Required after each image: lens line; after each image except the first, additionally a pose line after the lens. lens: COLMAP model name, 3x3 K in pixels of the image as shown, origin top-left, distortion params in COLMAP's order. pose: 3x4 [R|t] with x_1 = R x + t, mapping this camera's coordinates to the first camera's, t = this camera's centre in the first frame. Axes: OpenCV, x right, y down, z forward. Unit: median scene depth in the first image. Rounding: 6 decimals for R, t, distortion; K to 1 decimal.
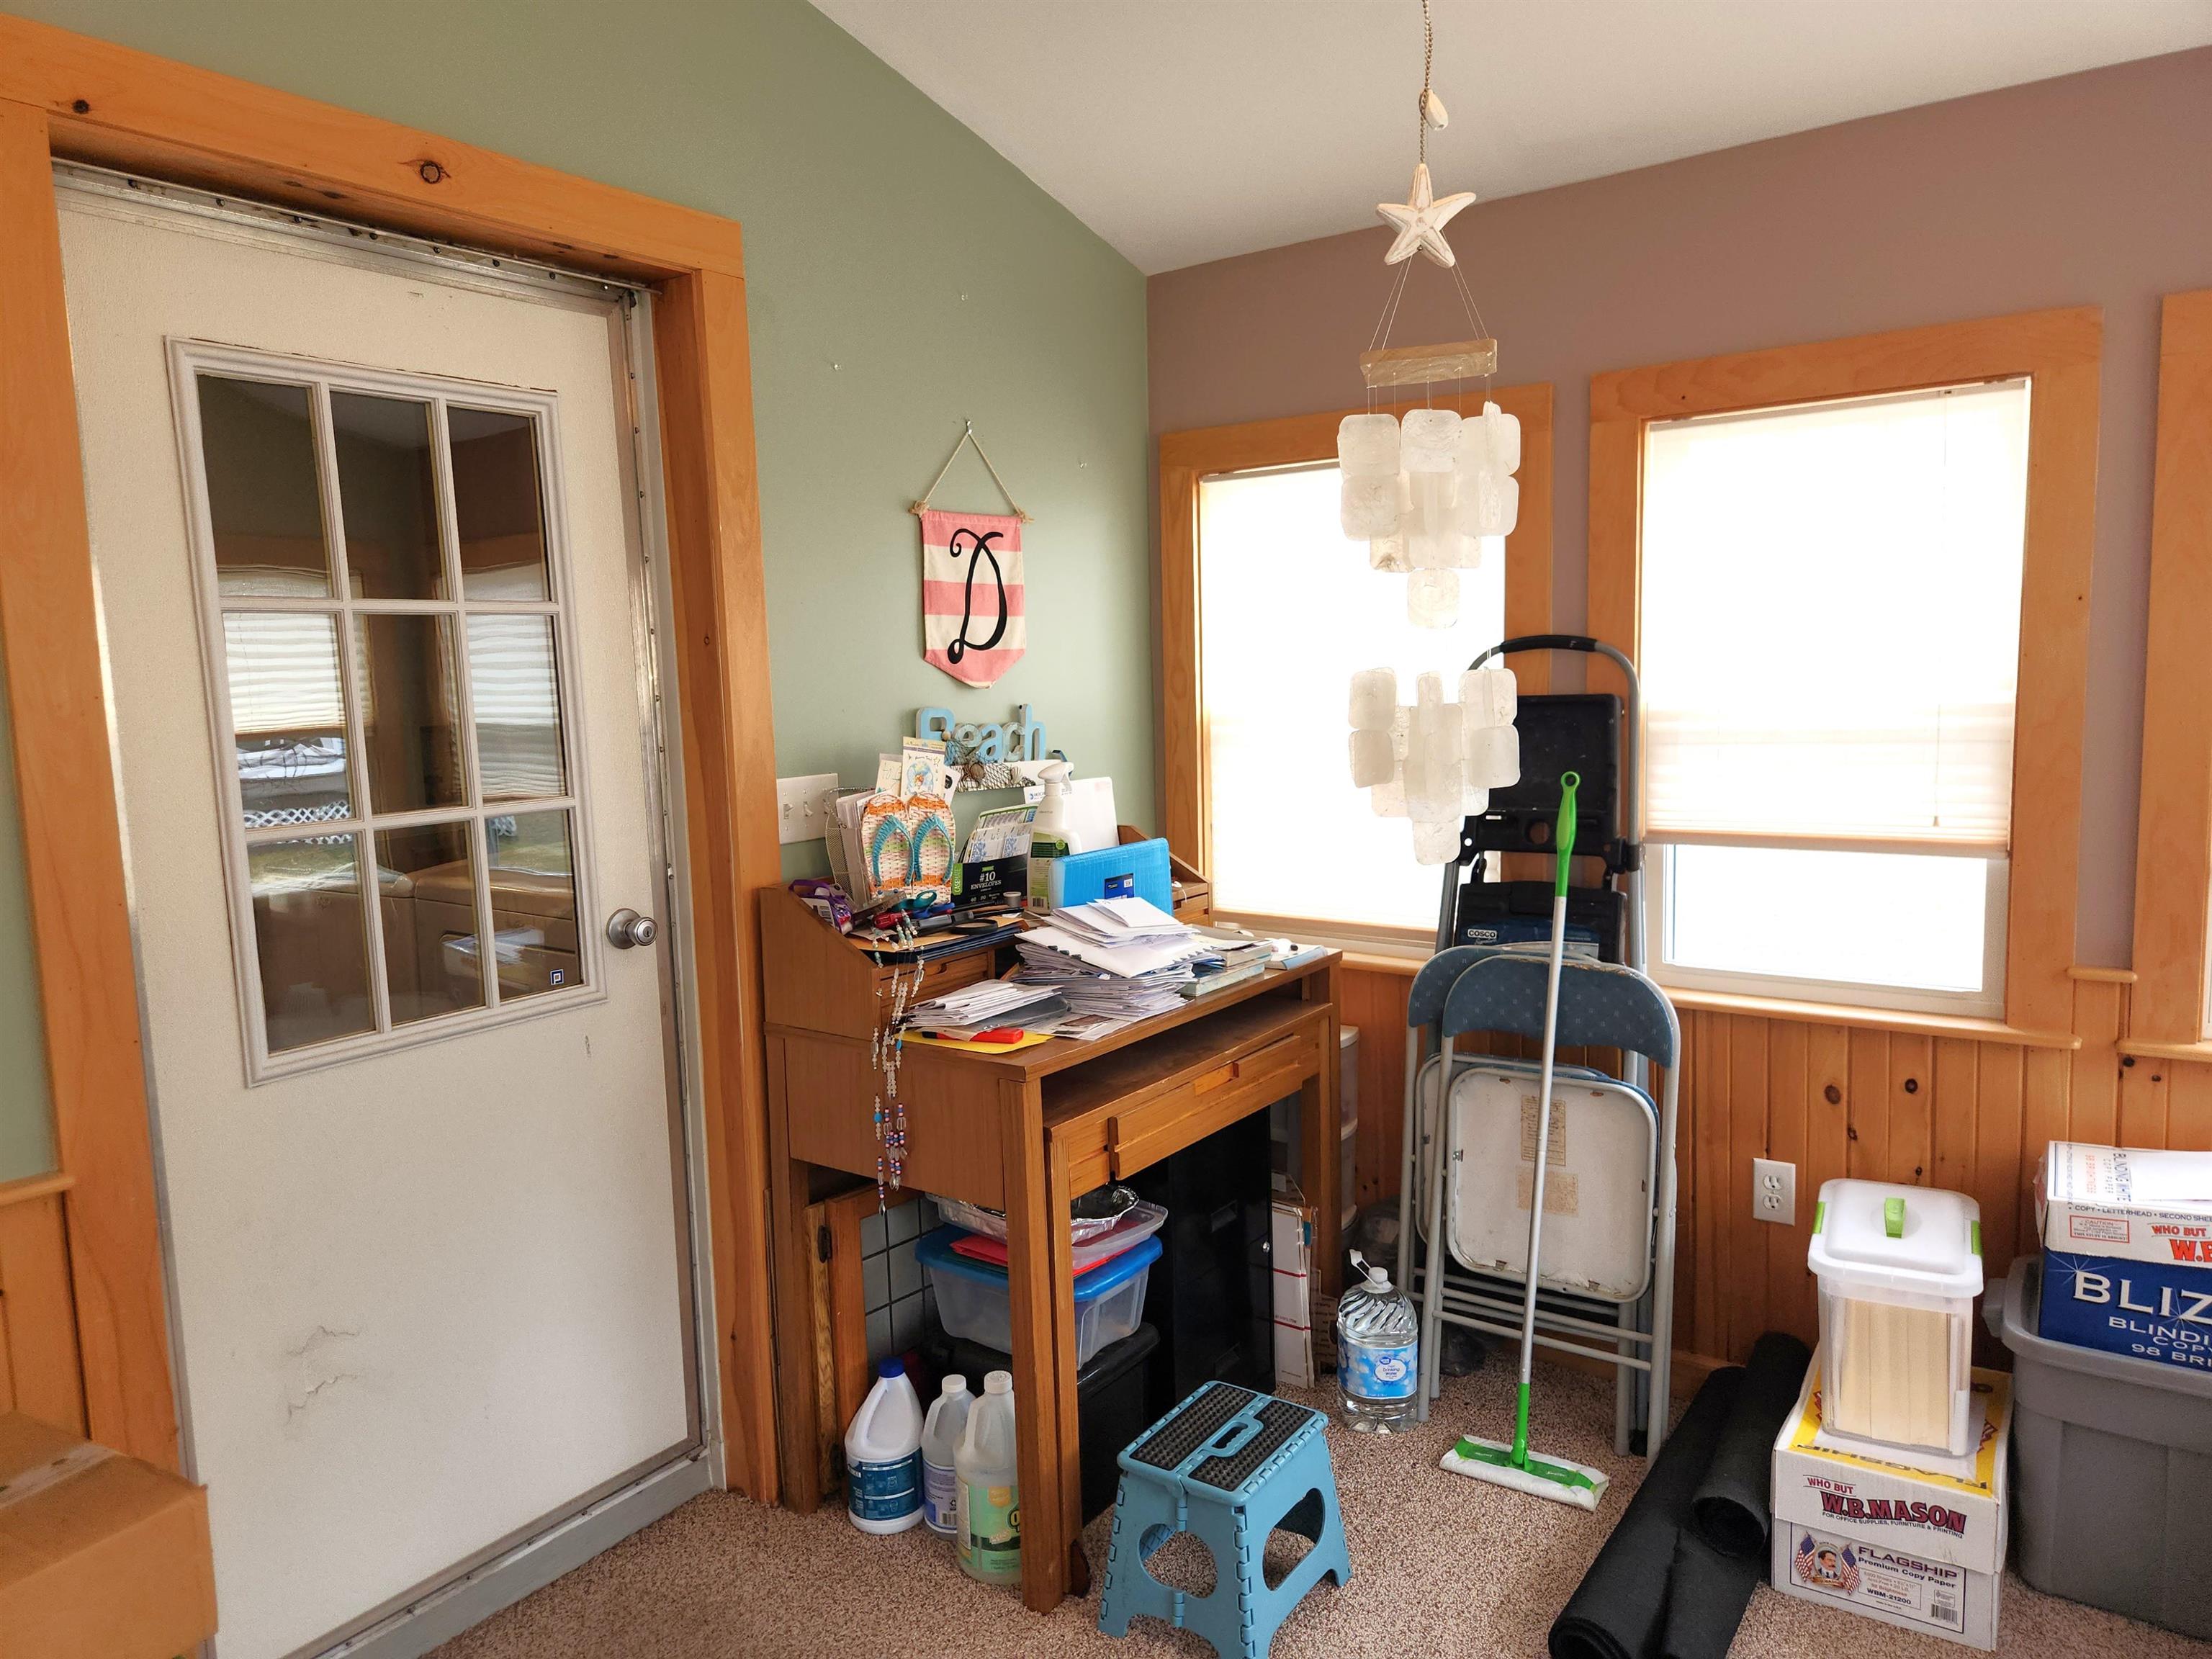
lens RADIAL K [[1494.6, 0, 1109.9], [0, 1494.6, 844.8], [0, 0, 1]] dist [0.032983, -0.006479]
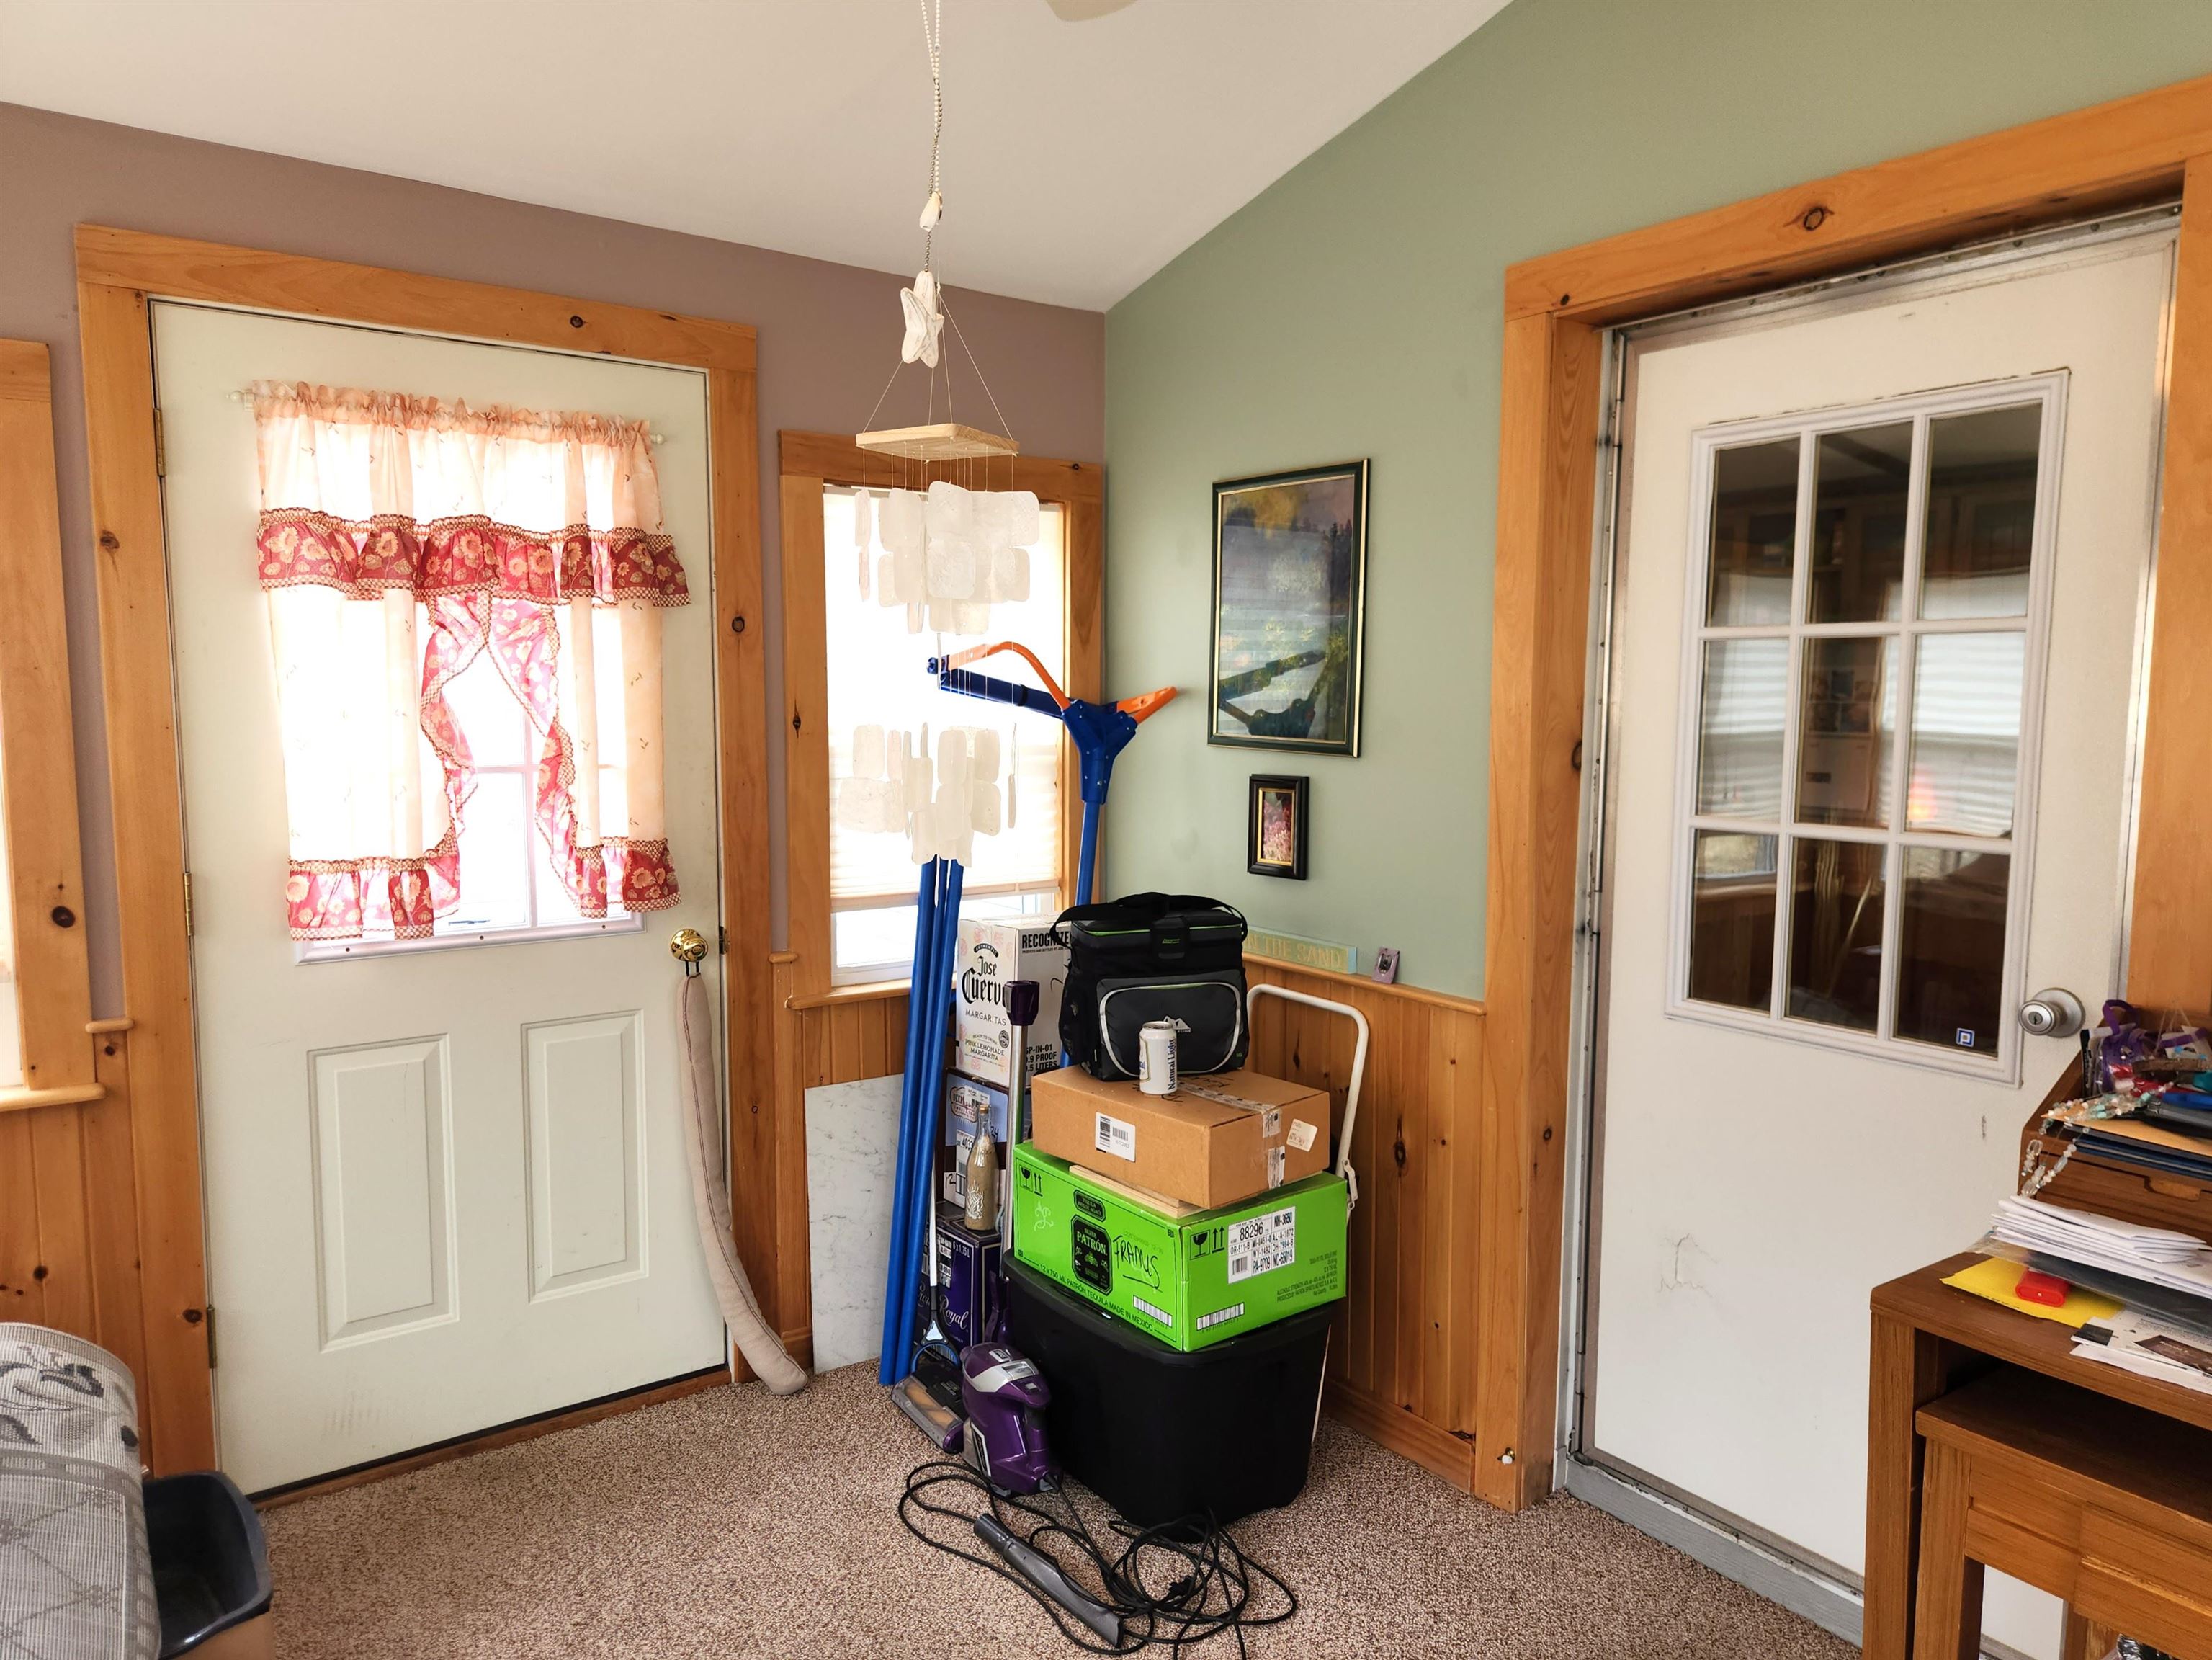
lens RADIAL K [[1494.8, 0, 1108.2], [0, 1494.8, 818.8], [0, 0, 1]] dist [0.032983, -0.006479]
pose [[-0.313627, 0.115049, -0.942551, 0.677375], [-0.114373, 0.980829, 0.157778, -0.132555], [0.942633, 0.157286, -0.294456, 0.831927]]
